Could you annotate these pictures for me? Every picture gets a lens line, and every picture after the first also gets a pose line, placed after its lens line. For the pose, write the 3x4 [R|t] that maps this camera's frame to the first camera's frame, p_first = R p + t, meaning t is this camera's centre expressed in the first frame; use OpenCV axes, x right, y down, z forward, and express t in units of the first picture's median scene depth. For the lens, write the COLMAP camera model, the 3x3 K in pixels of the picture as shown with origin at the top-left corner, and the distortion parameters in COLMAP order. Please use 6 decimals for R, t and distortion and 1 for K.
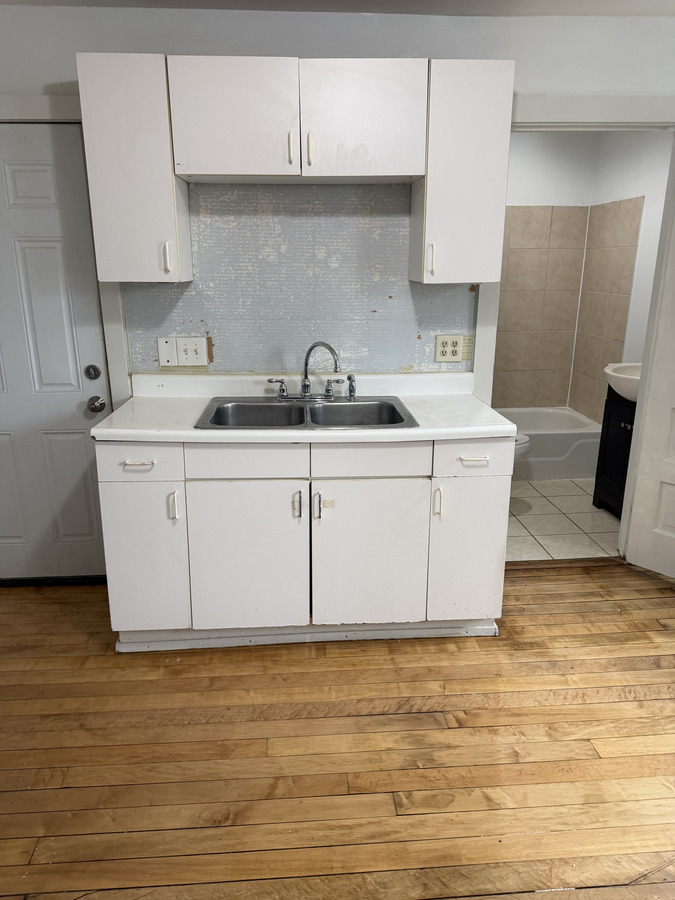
lens RADIAL K [[626.9, 0, 337.5], [0, 626.9, 450.0], [0, 0, 1]] dist [0.039275, -0.039695]
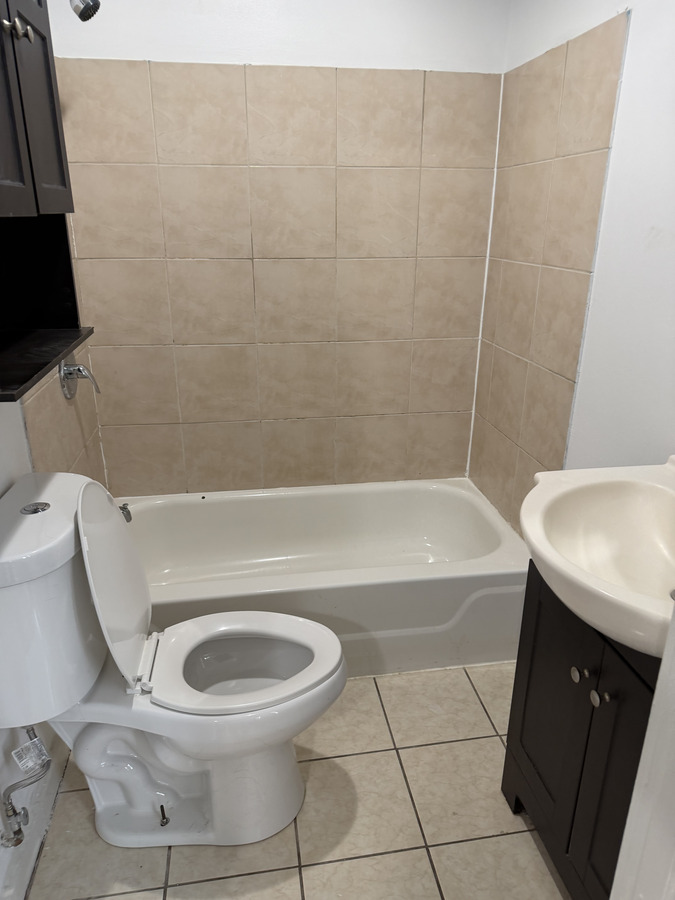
lens RADIAL K [[626.9, 0, 337.5], [0, 626.9, 450.0], [0, 0, 1]] dist [0.039275, -0.039695]
pose [[0.996232, -0.026368, 0.082622, 0.231467], [0.020690, 0.997413, 0.068842, -0.143032], [-0.084224, -0.066873, 0.994200, 0.527315]]
